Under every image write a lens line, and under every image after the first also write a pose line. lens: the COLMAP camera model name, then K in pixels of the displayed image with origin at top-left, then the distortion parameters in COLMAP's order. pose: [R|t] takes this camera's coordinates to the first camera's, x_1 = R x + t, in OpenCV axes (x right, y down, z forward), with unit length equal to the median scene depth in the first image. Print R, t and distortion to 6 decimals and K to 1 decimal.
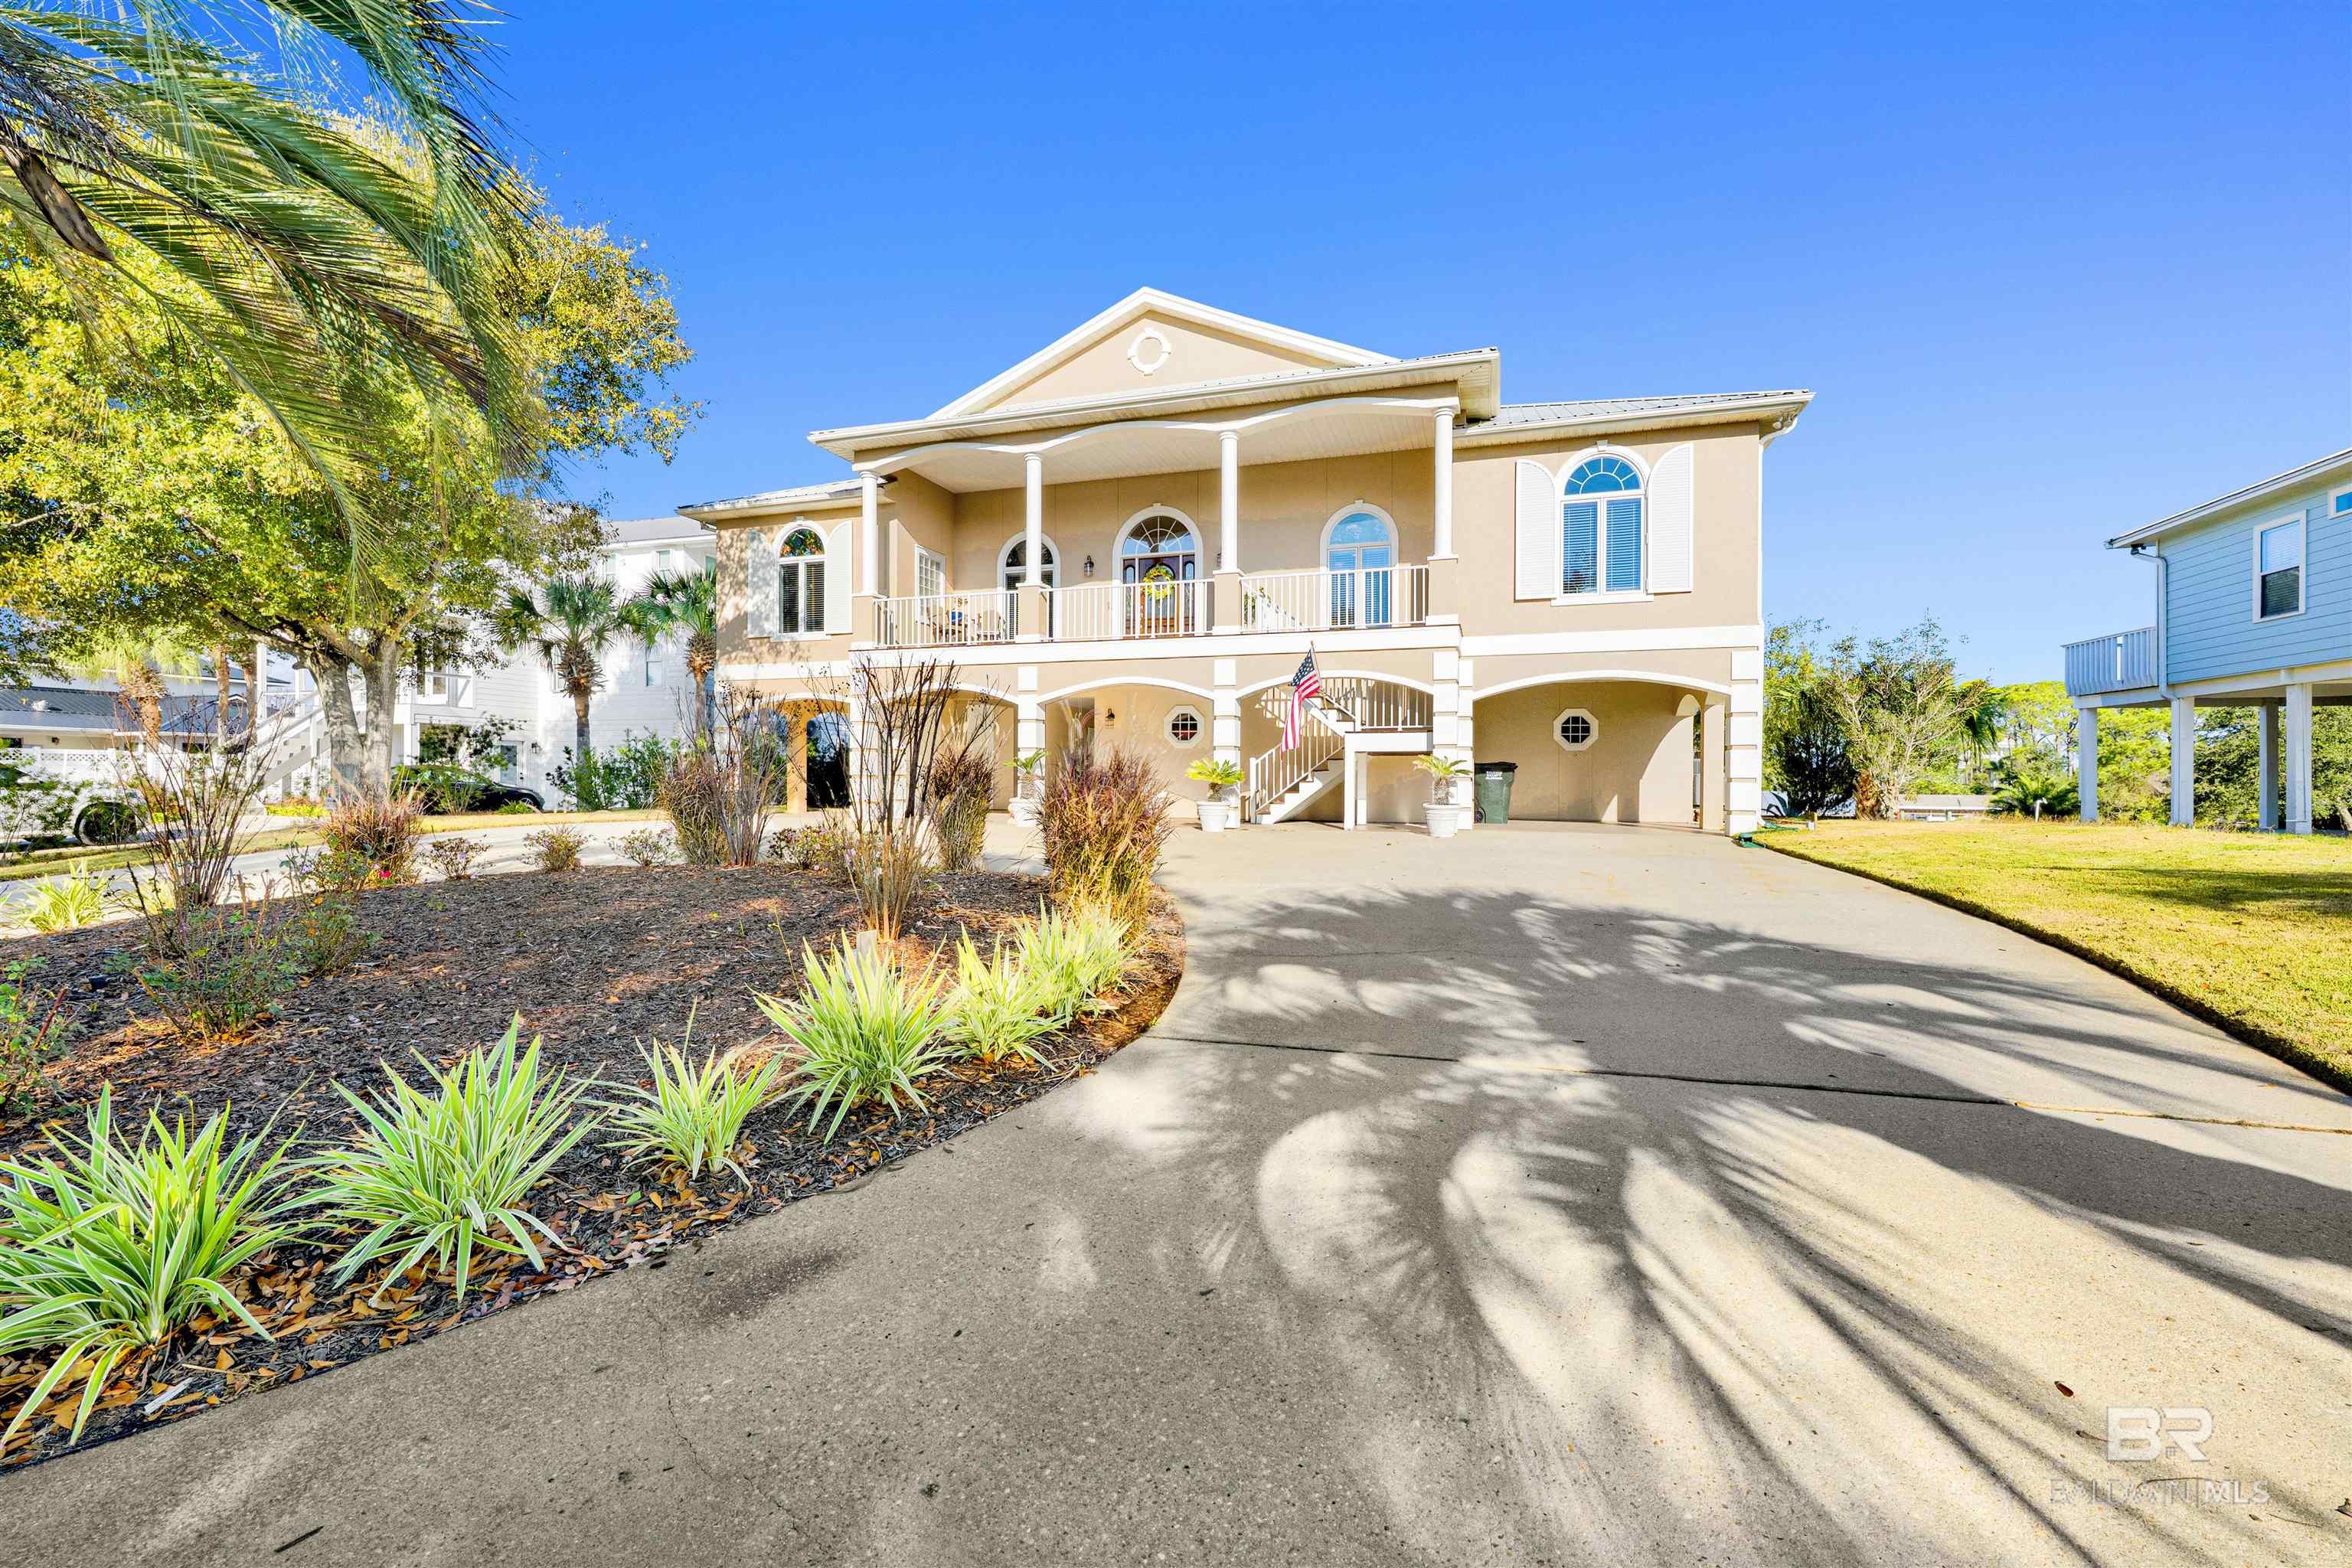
lens RADIAL K [[1022.1, 0, 1176.0], [0, 1022.1, 784.0], [0, 0, 1]] dist [0.000262, -0.000084]
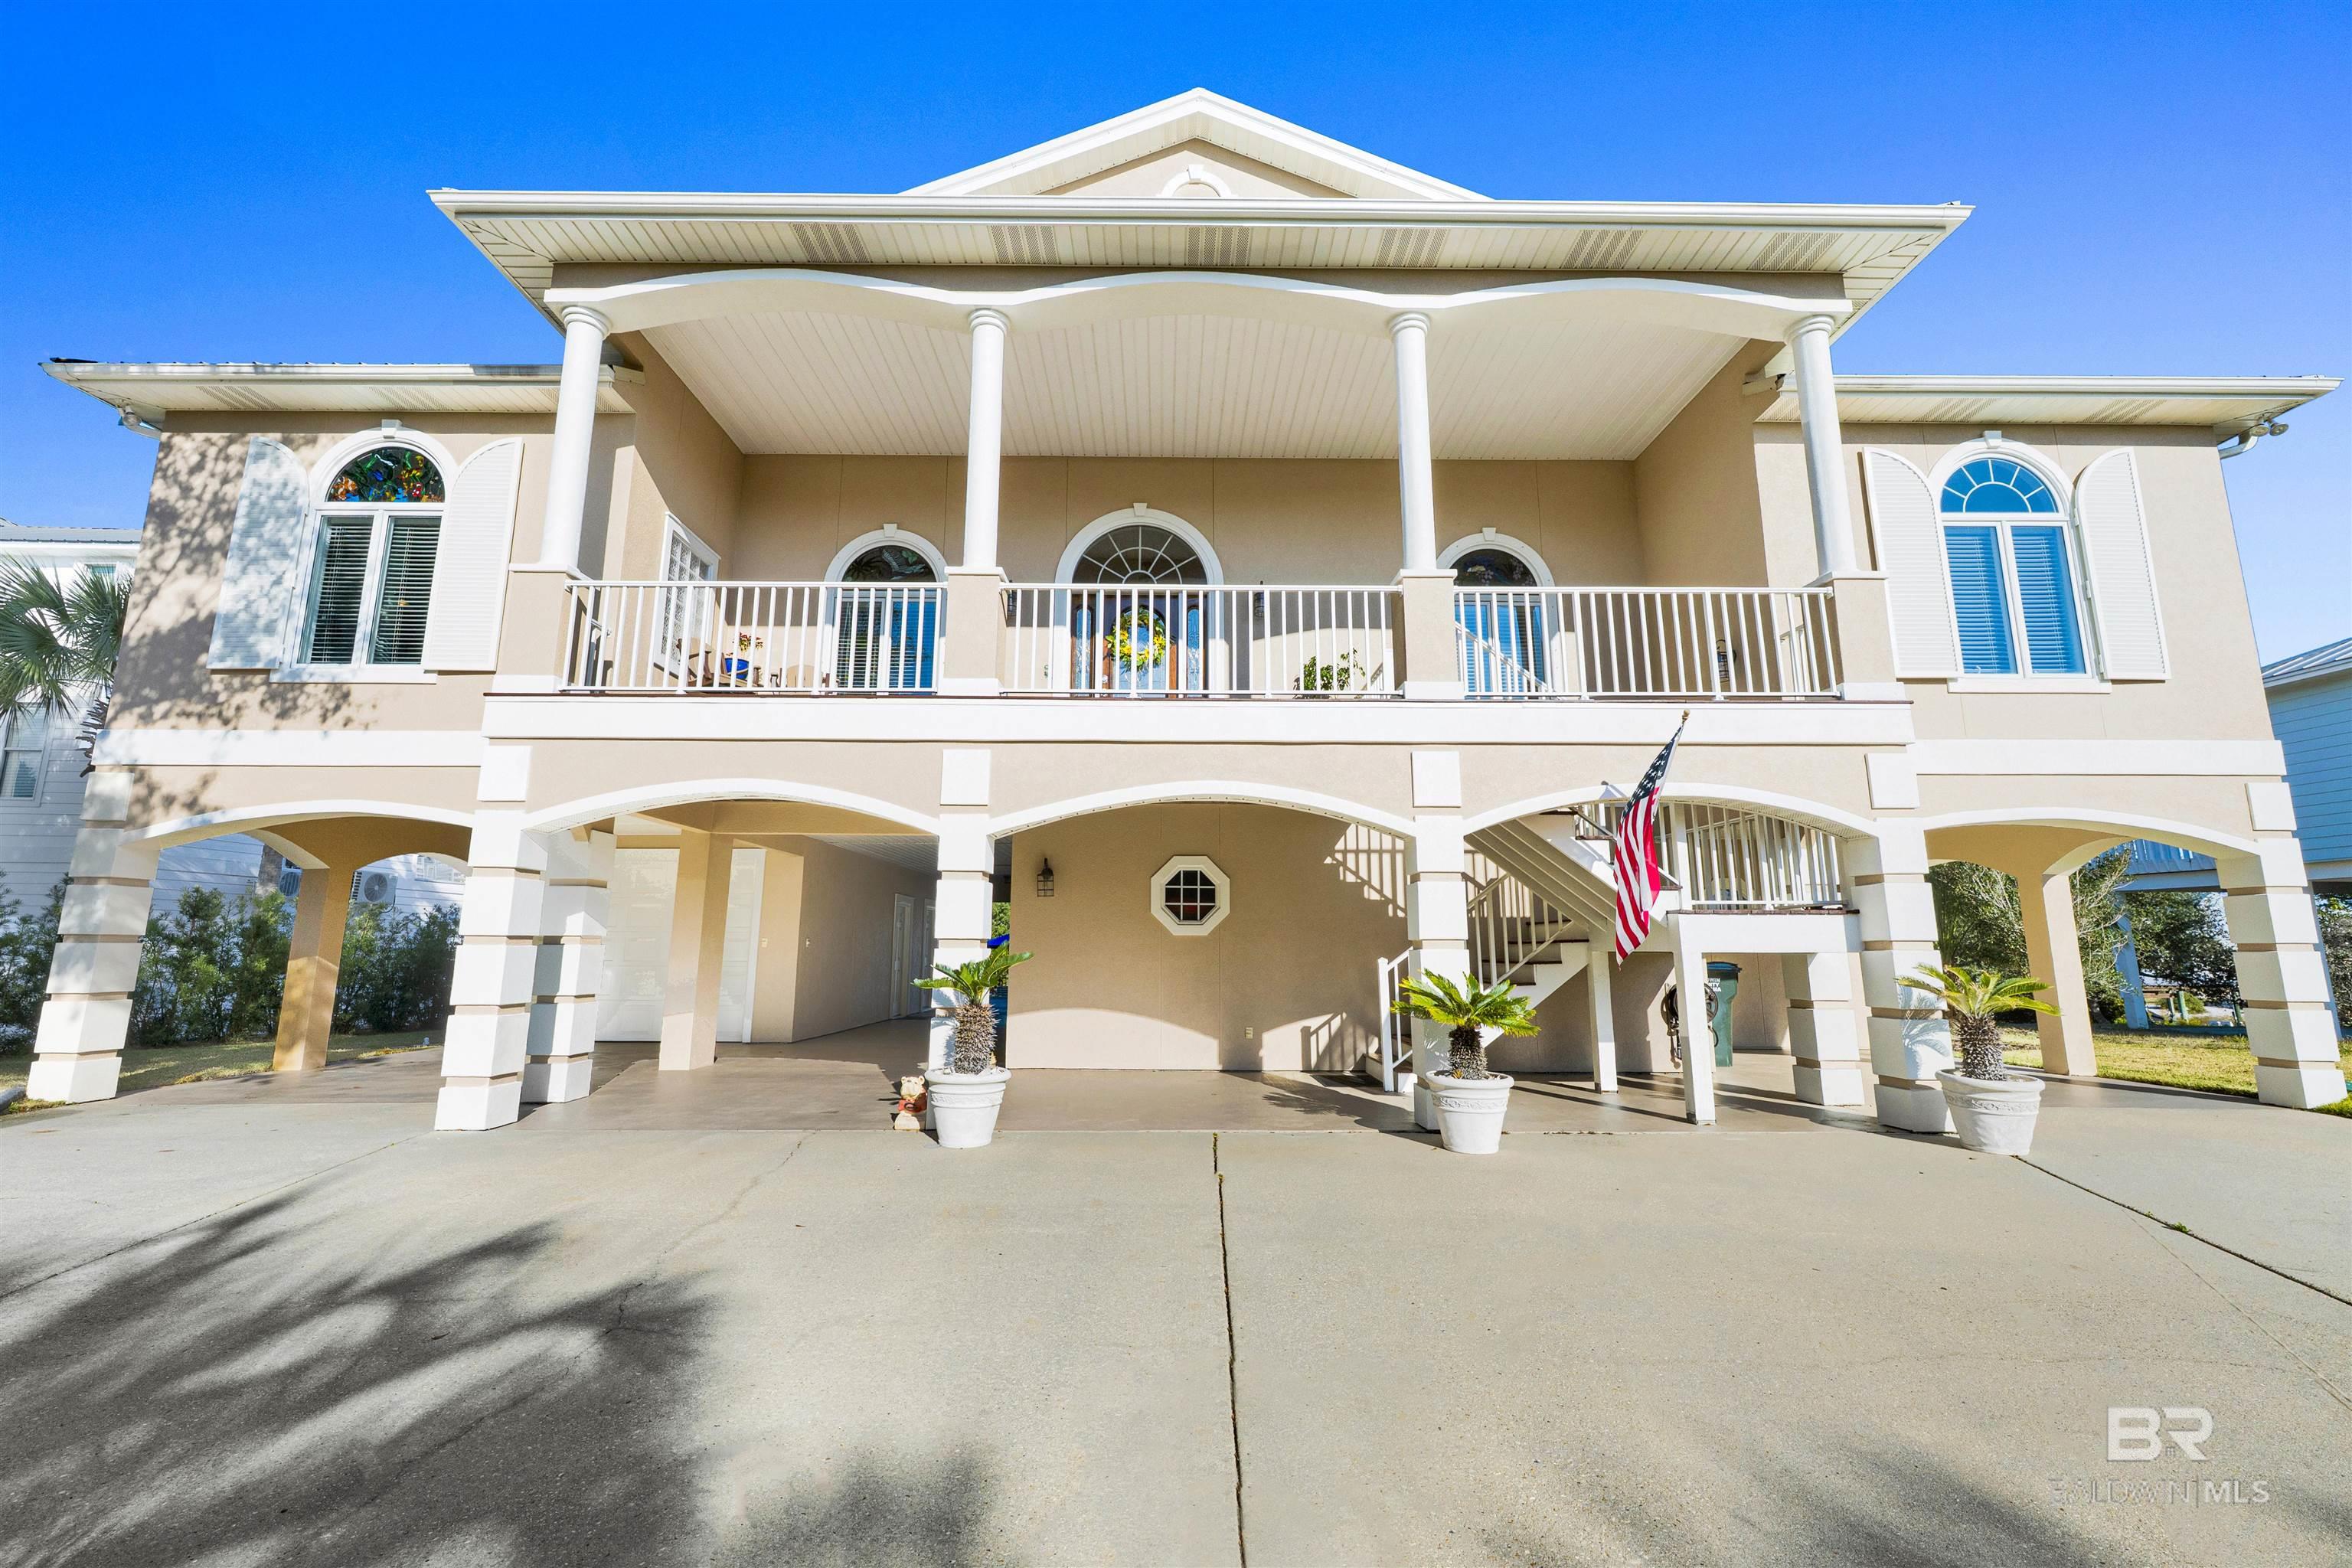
lens RADIAL K [[965.0, 0, 1176.0], [0, 965.0, 784.0], [0, 0, 1]] dist [0.001215, 0.000240]
pose [[0.947218, 0.053273, 0.316134, -0.185446], [0.001984, 0.985104, -0.171949, -0.029361], [-0.320585, 0.163500, 0.933002, 0.579819]]
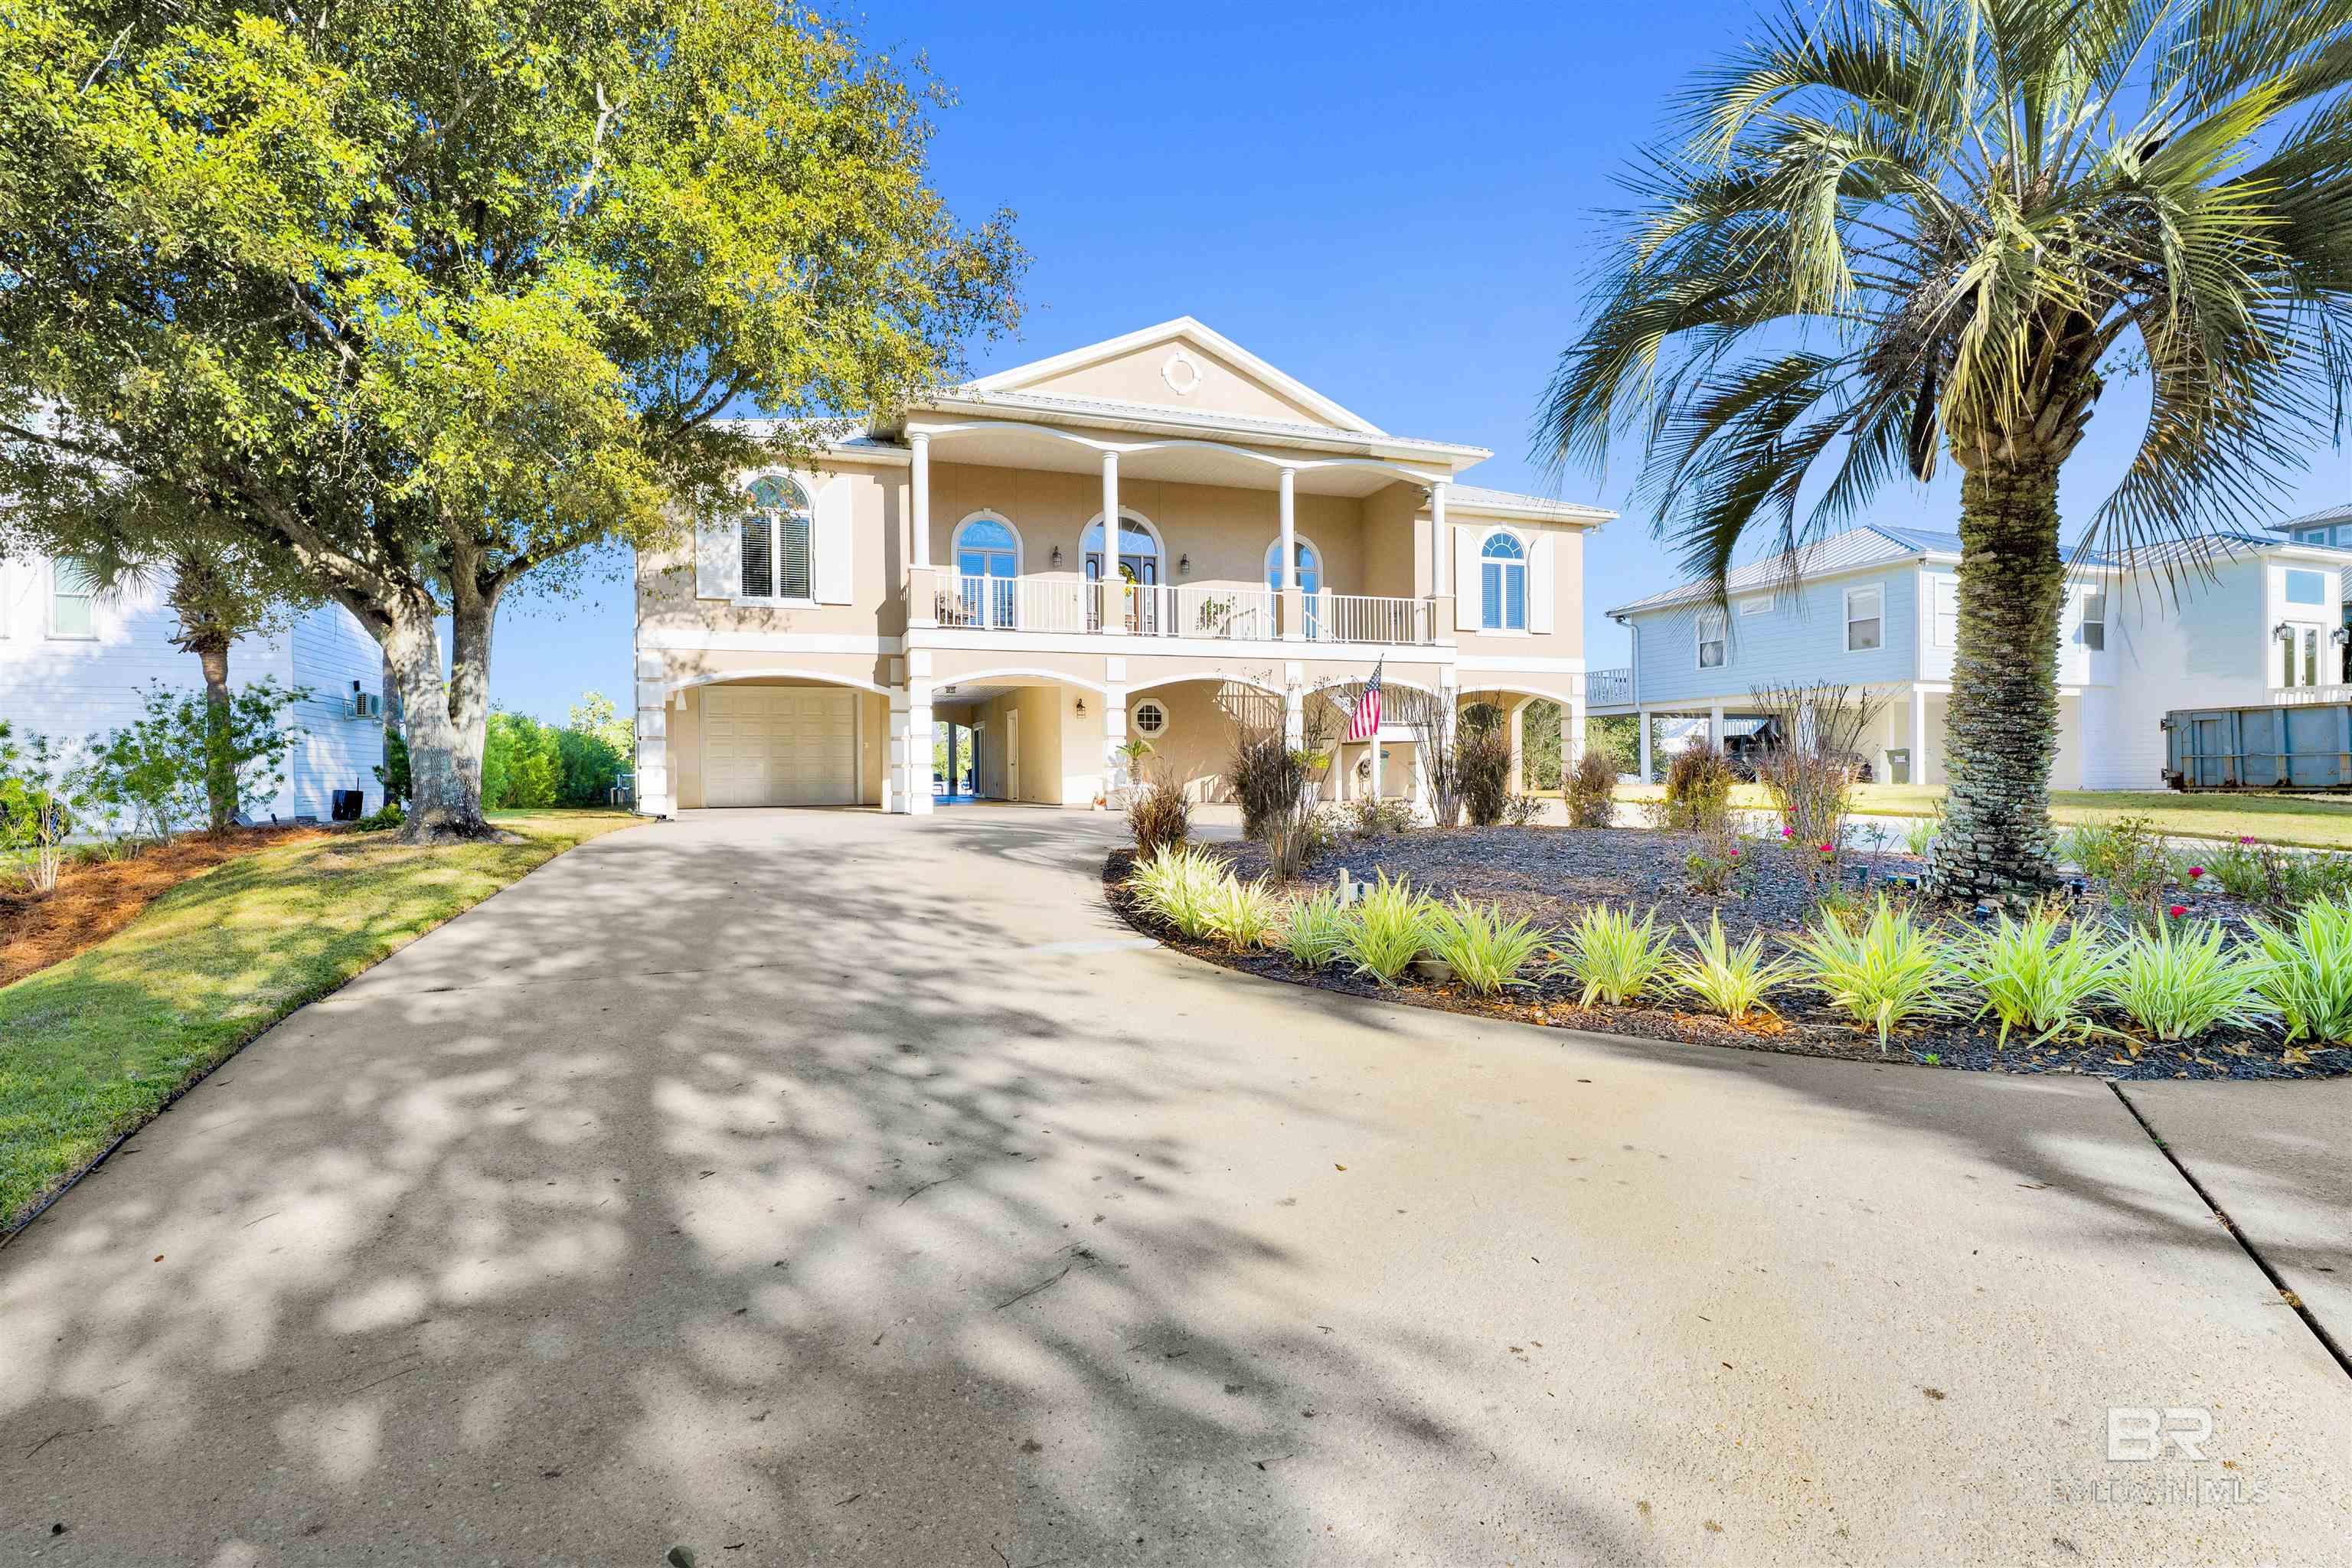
lens RADIAL K [[1074.2, 0, 1176.0], [0, 1074.2, 784.0], [0, 0, 1]] dist [0.000637, 0.000036]
pose [[0.786762, -0.016977, 0.617023, -0.755567], [0.014867, 0.999853, 0.008554, 0.004940], [-0.617077, 0.002443, 0.786899, 0.103764]]
